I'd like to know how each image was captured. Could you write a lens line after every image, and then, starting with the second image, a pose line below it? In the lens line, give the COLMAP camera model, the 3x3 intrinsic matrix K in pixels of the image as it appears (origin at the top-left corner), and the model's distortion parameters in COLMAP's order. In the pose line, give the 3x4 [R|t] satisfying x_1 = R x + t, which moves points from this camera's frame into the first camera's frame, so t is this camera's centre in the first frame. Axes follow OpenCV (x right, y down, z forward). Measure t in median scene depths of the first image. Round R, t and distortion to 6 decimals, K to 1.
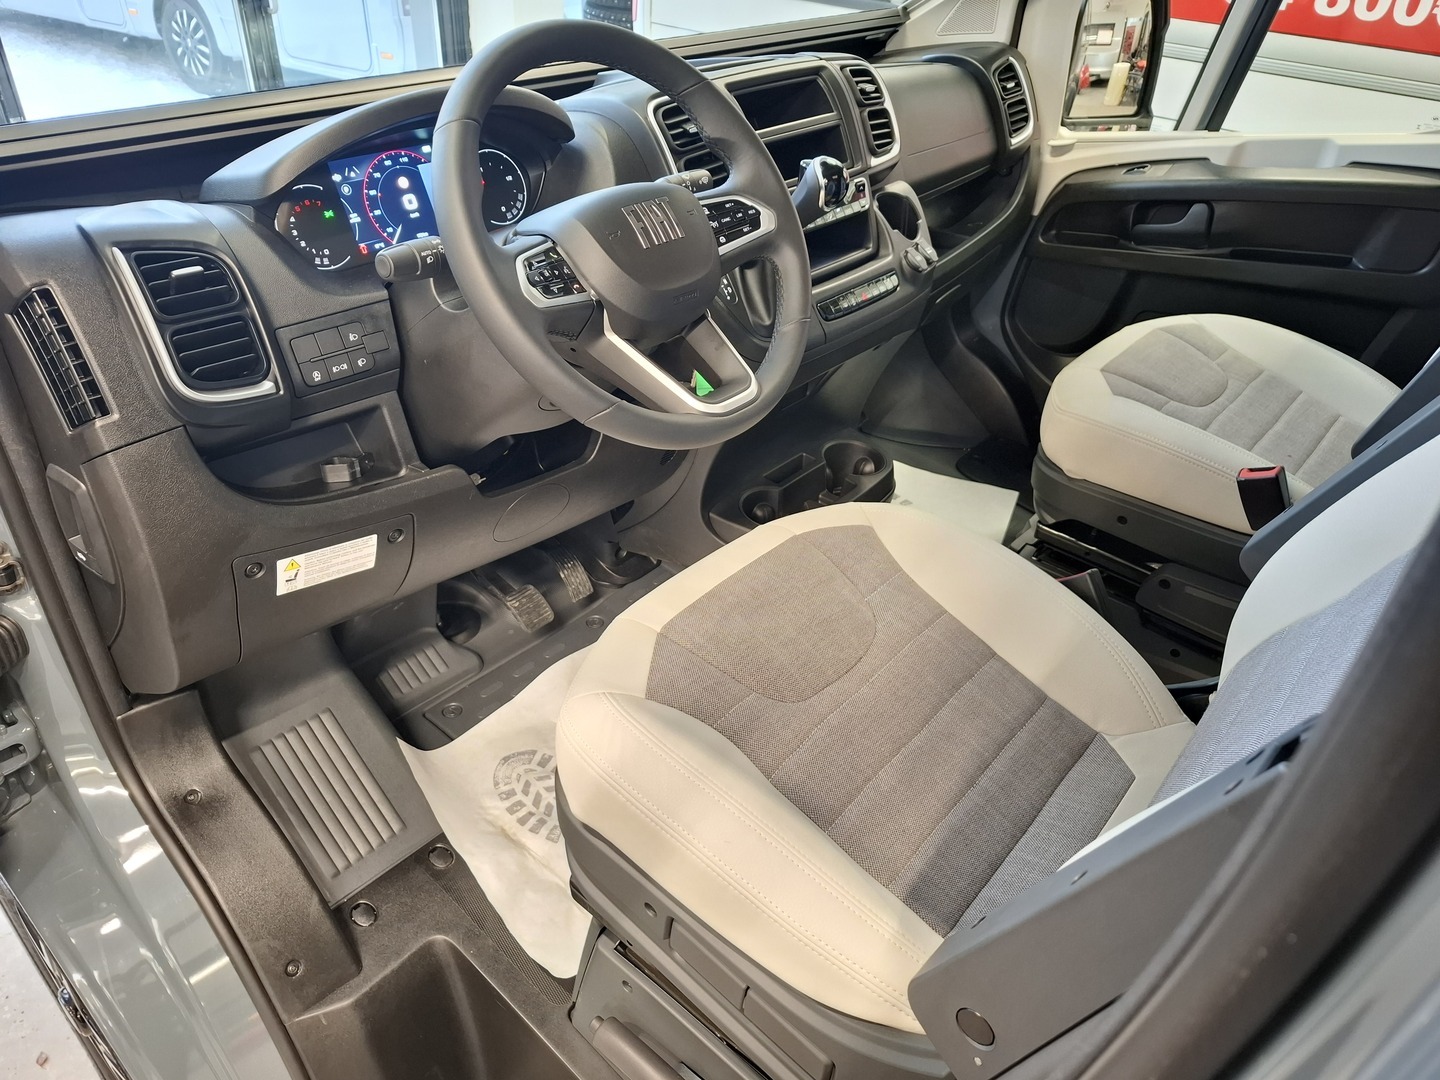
lens RADIAL K [[995.4, 0, 722.9], [0, 995.4, 512.9], [0, 0, 1]] dist [0.068986, -0.070765]
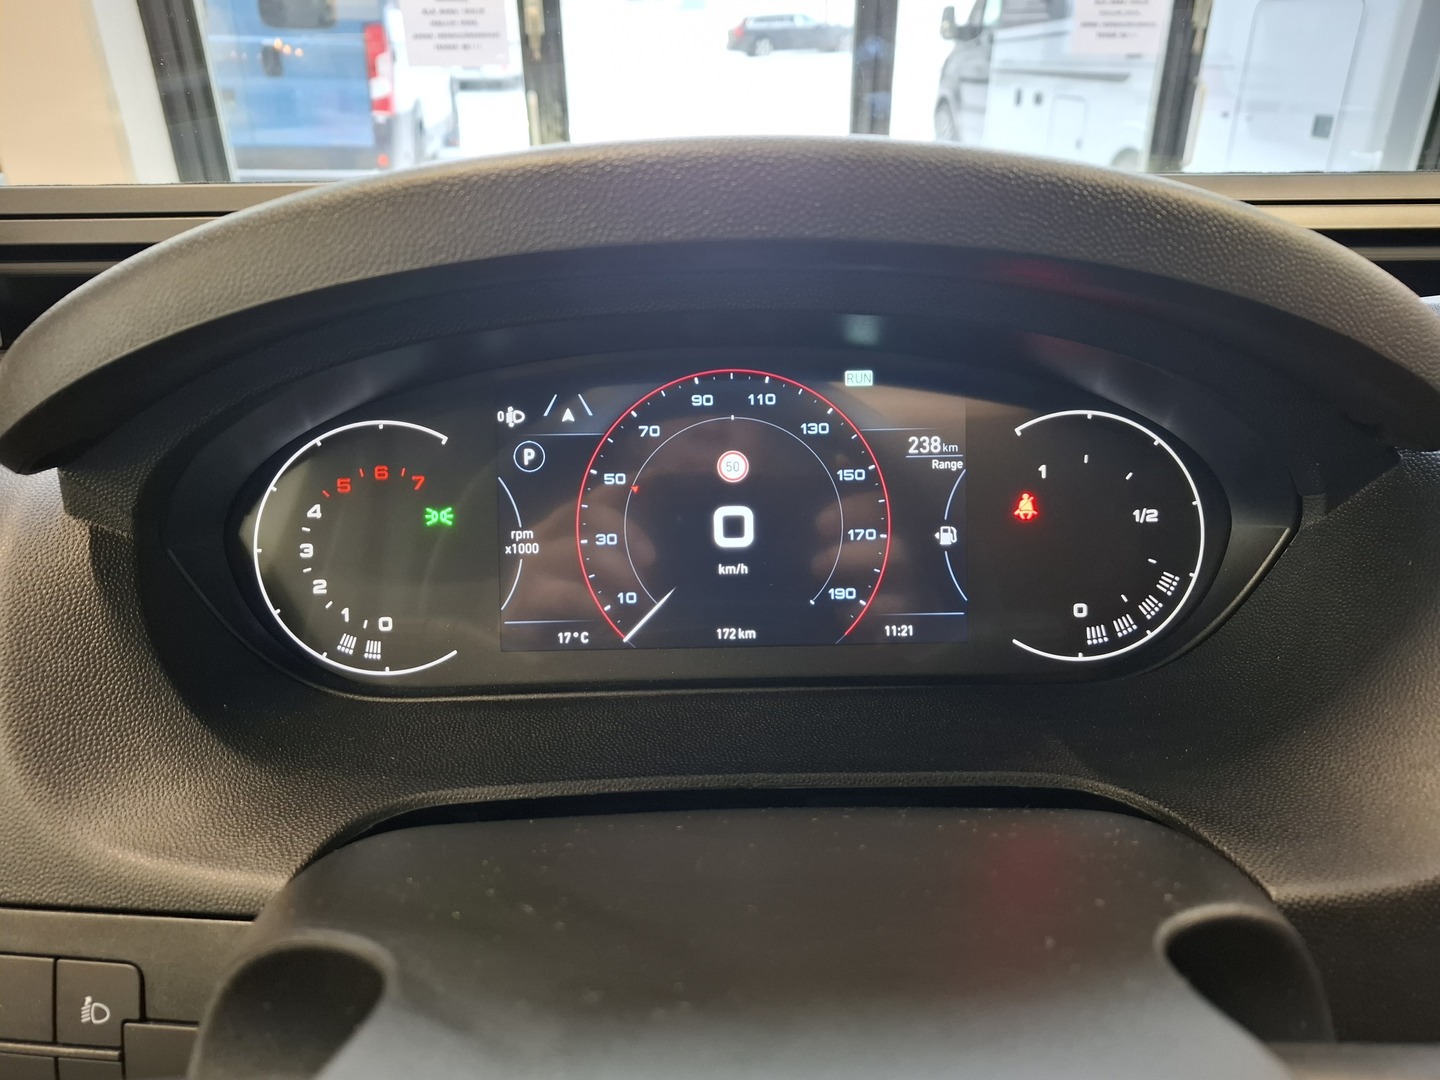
lens RADIAL K [[995.4, 0, 722.9], [0, 995.4, 512.9], [0, 0, 1]] dist [0.068986, -0.070765]
pose [[0.666970, 0.300876, -0.681634, -0.109594], [-0.383868, 0.922843, 0.031736, -0.328055], [0.638589, 0.240490, 0.731005, 0.789956]]
